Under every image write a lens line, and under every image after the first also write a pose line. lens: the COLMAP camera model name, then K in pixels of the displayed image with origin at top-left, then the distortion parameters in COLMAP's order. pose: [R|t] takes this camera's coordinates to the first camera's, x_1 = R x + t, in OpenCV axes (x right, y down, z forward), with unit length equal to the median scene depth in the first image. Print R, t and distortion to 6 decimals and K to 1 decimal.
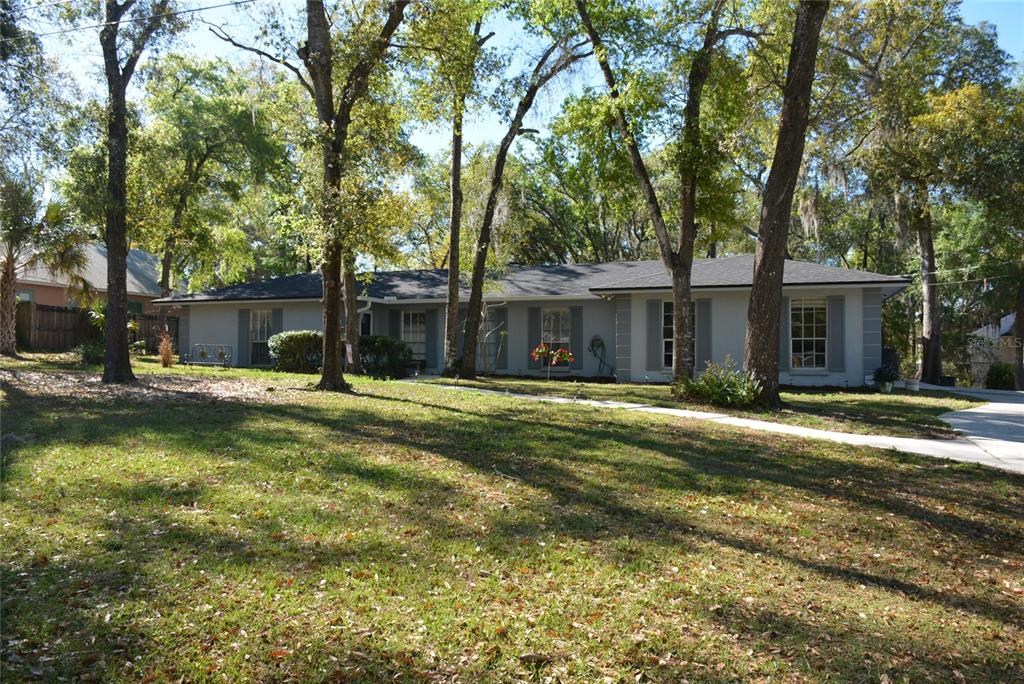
lens RADIAL K [[775.4, 0, 512.0], [0, 775.4, 342.0], [0, 0, 1]] dist [-0.019445, -0.001737]
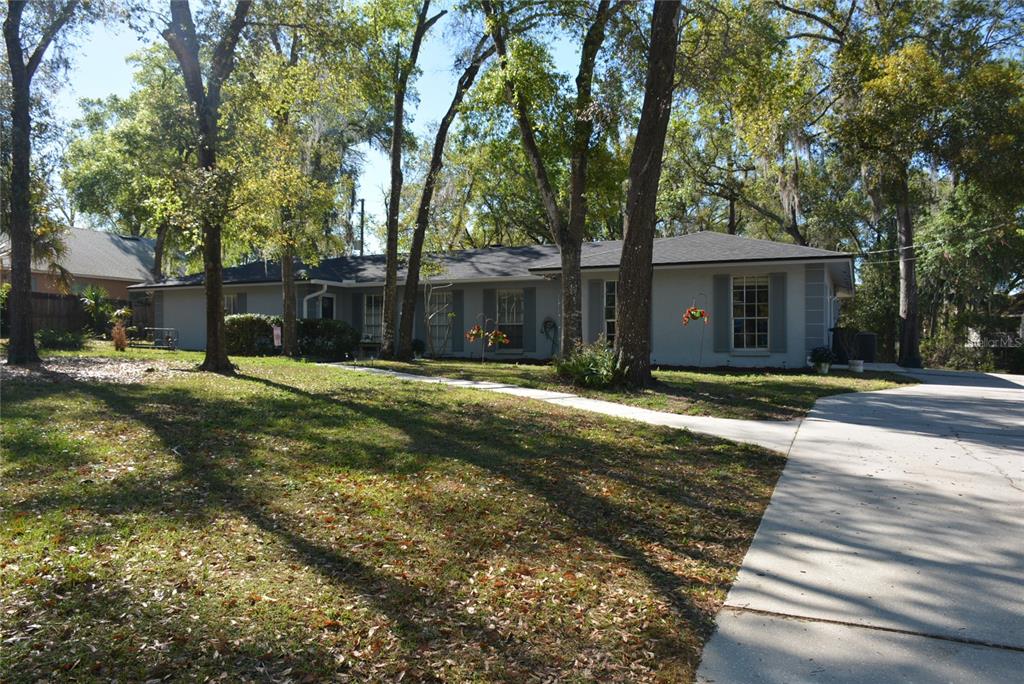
lens RADIAL K [[775.4, 0, 512.0], [0, 775.4, 342.0], [0, 0, 1]] dist [-0.019445, -0.001737]
pose [[0.996891, -0.004652, -0.078659, 0.158166], [0.006063, 0.999825, 0.017711, 0.006230], [0.078563, -0.018132, 0.996744, 0.020051]]
